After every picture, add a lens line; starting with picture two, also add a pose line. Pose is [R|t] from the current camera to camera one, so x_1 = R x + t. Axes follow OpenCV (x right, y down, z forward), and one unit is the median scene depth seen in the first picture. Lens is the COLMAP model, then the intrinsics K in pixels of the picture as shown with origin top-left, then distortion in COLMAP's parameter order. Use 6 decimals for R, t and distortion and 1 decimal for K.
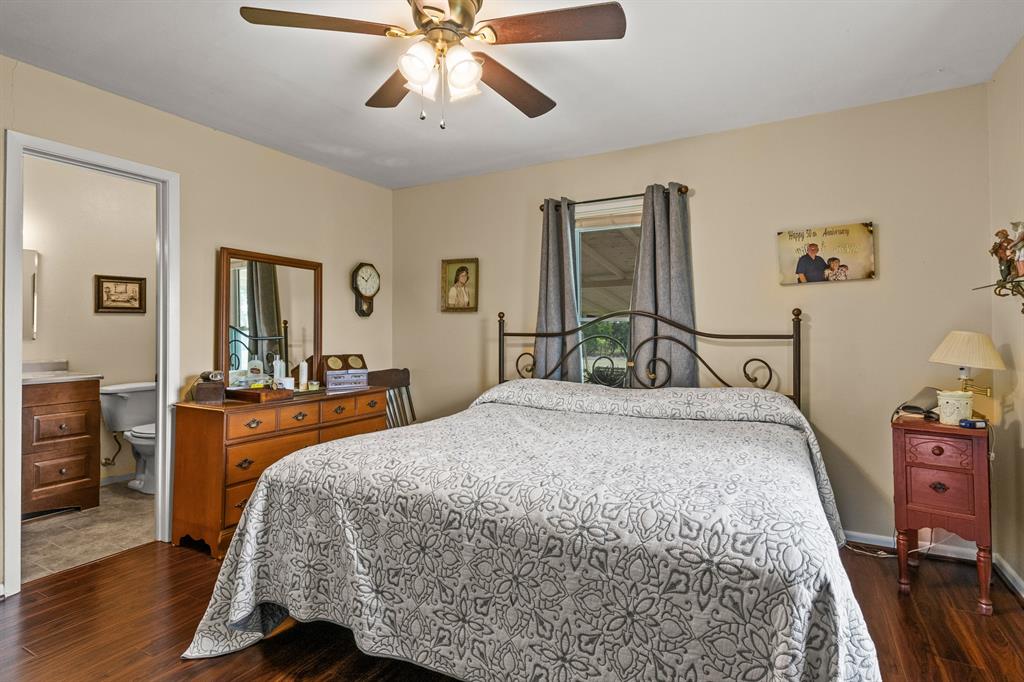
lens RADIAL K [[515.2, 0, 517.1], [0, 515.2, 332.9], [0, 0, 1]] dist [0.002593, -0.000428]
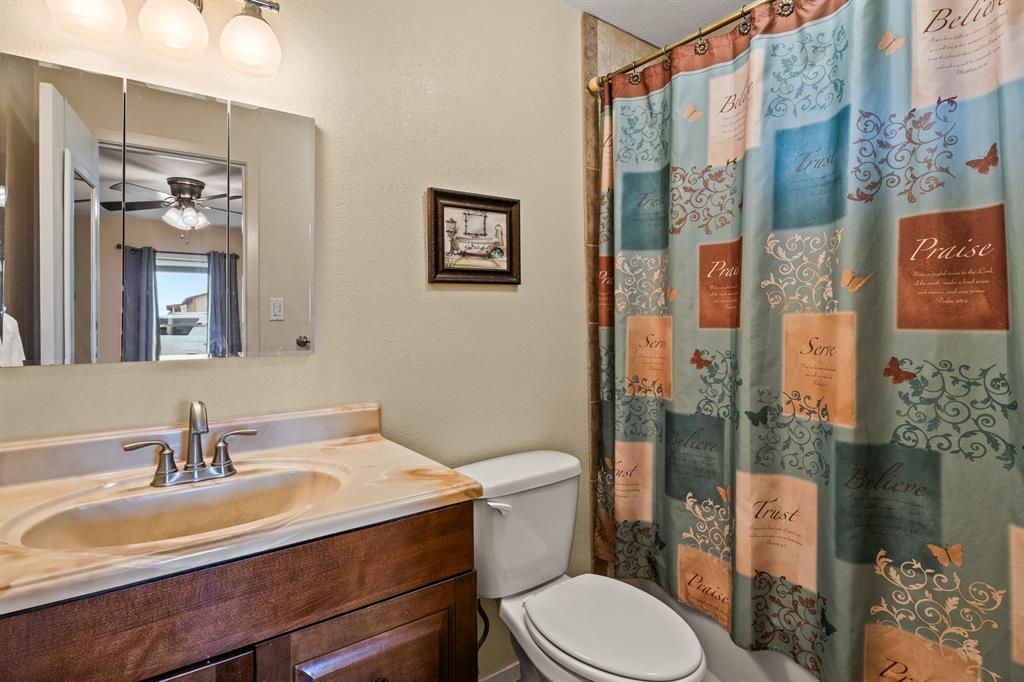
lens RADIAL K [[515.2, 0, 510.3], [0, 515.2, 332.2], [0, 0, 1]] dist [0.002593, -0.000428]
pose [[0.909347, 0.005221, -0.416005, -0.575619], [0.006209, 0.999640, 0.026118, -0.010811], [0.415991, -0.026333, 0.908987, 0.641032]]
